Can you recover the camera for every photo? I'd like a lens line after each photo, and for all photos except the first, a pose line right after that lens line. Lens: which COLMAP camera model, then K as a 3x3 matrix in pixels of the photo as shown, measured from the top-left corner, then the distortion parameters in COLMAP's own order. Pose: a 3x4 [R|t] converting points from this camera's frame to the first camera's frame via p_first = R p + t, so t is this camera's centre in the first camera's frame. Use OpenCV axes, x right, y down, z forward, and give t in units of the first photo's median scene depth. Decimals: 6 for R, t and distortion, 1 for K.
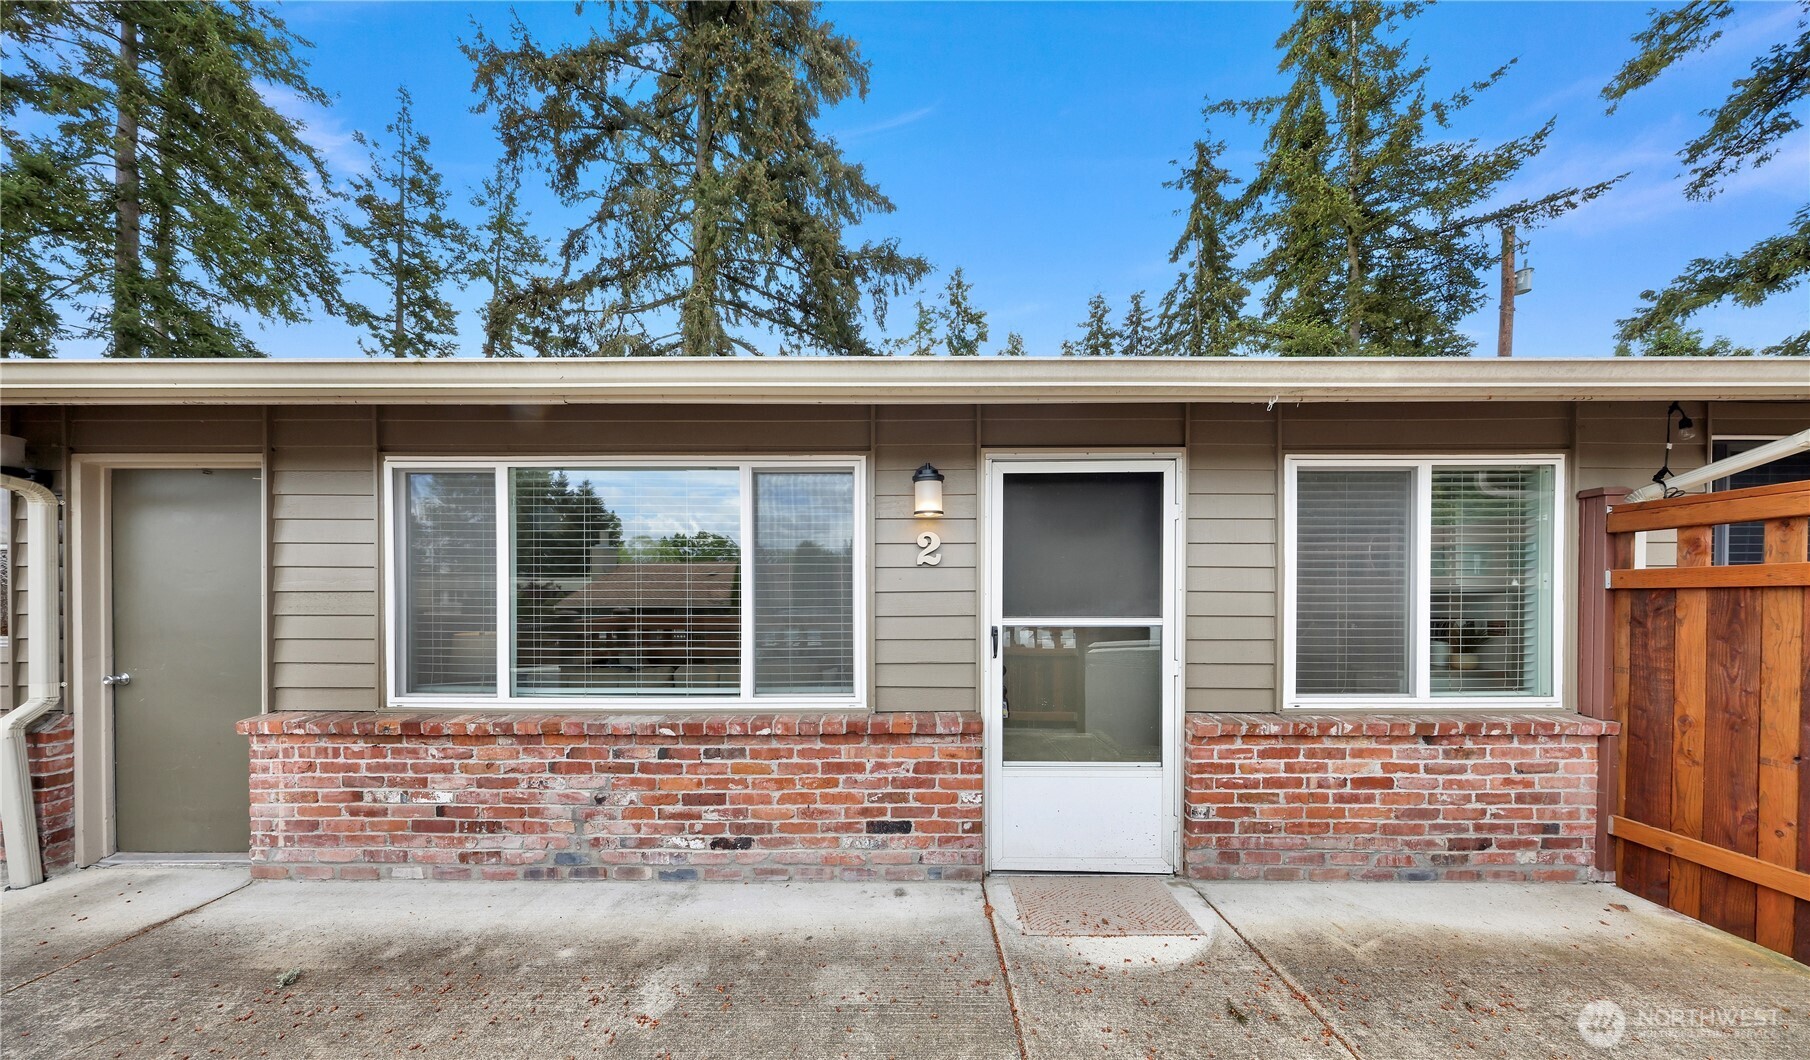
lens RADIAL K [[503.4, 0, 916.3], [0, 503.4, 601.0], [0, 0, 1]] dist [-0.000850, 0.000061]
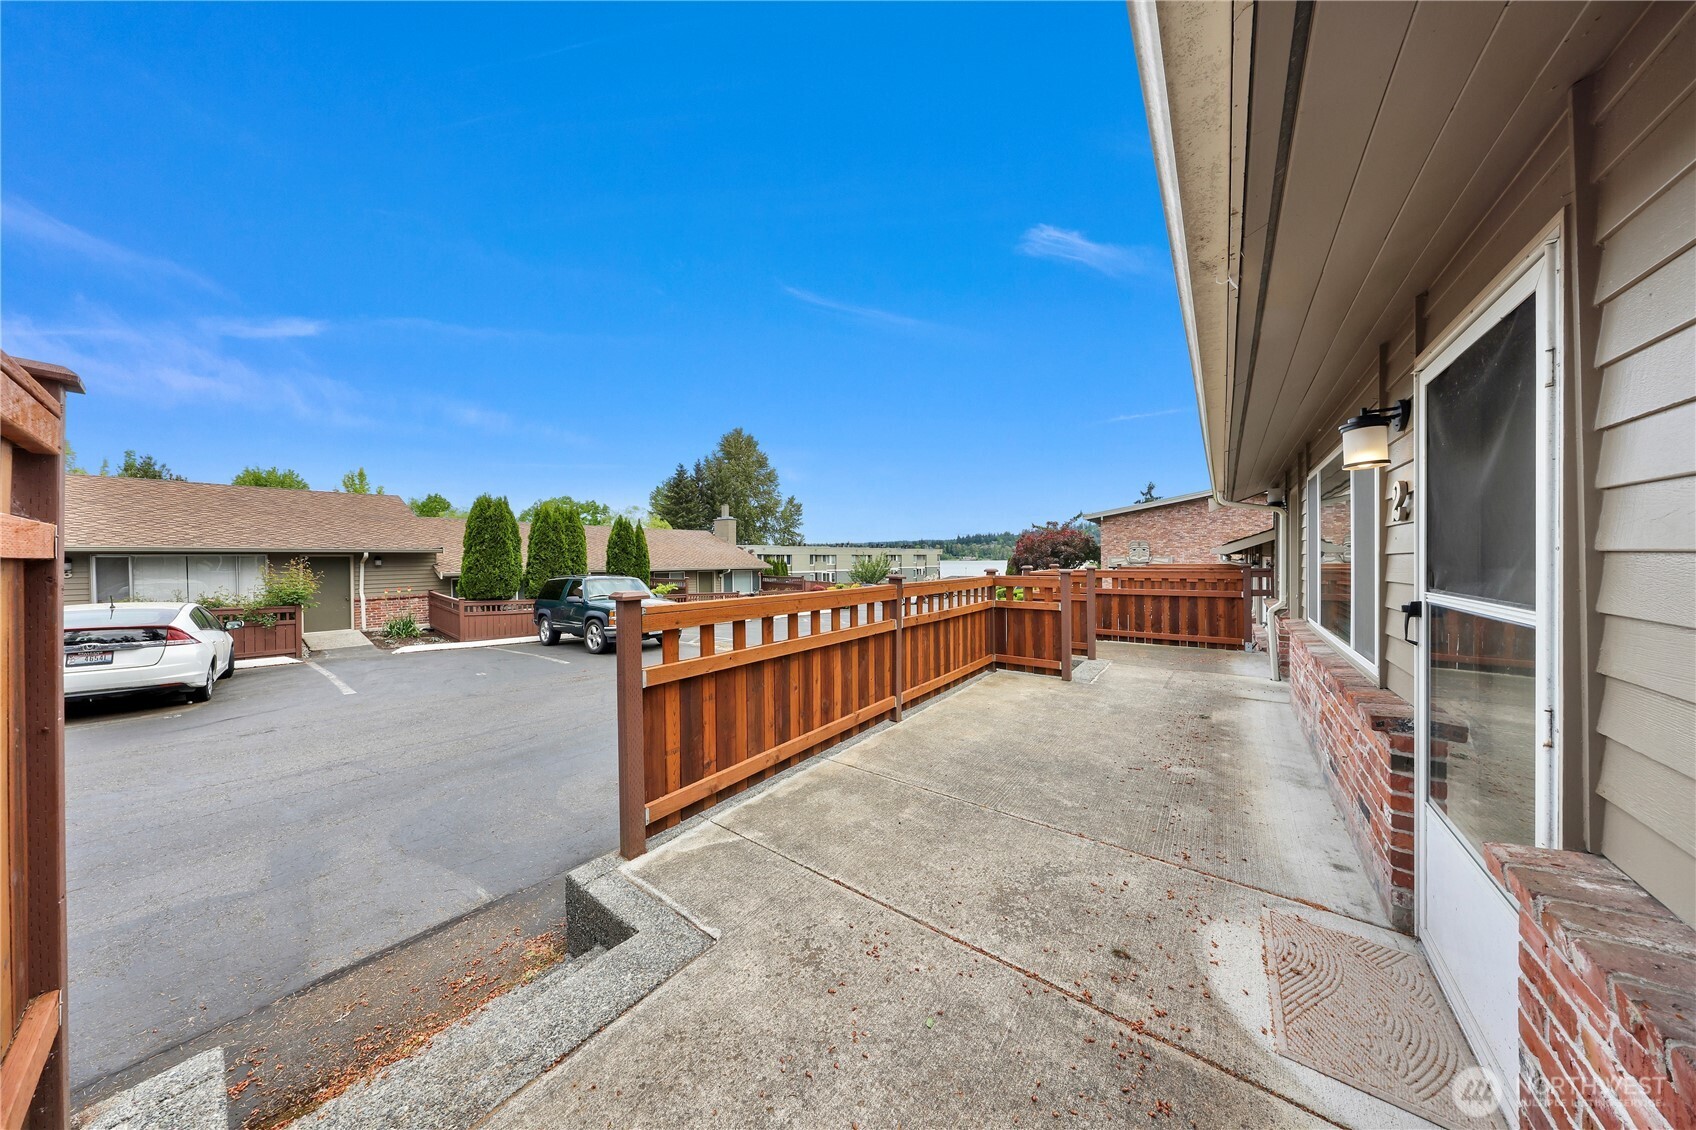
lens RADIAL K [[486.1, 0, 841.9], [0, 486.1, 563.6], [0, 0, 1]] dist [0.000600, 0.000020]
pose [[-0.603800, 0.013796, -0.797017, 1.202572], [0.003892, 0.999889, 0.014359, -0.008640], [0.797126, 0.005568, -0.603787, 0.766788]]
